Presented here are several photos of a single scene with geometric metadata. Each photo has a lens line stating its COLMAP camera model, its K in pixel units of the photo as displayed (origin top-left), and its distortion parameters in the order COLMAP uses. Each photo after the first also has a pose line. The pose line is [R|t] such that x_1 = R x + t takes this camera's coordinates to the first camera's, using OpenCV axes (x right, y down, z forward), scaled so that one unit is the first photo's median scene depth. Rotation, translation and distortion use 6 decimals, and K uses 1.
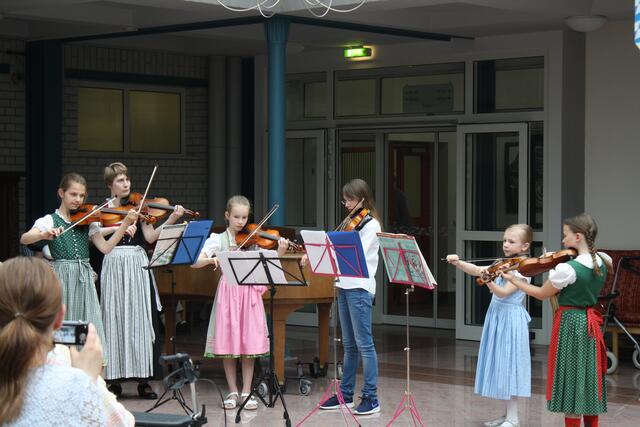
lens RADIAL K [[1847.0, 0, 320.0], [0, 1847.0, 213.5], [0, 0, 1]] dist [0.283222, 0.627674]
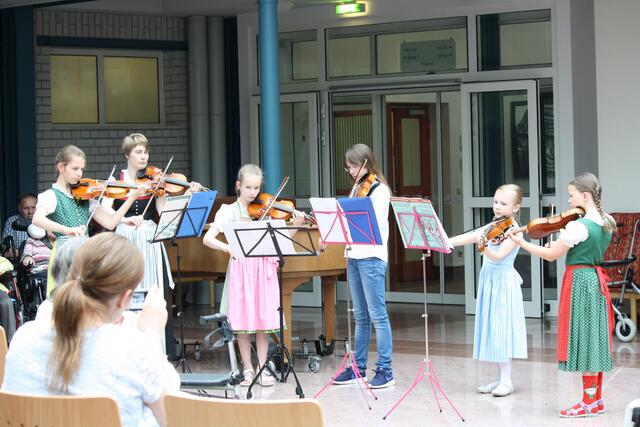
lens RADIAL K [[2201.7, 0, 320.0], [0, 2201.7, 213.5], [0, 0, 1]] dist [-0.274606, -0.389572]
pose [[0.999456, -0.028628, 0.016346, -0.024997], [0.028456, 0.999538, 0.010692, 0.005151], [-0.016644, -0.010222, 0.999809, -0.153981]]
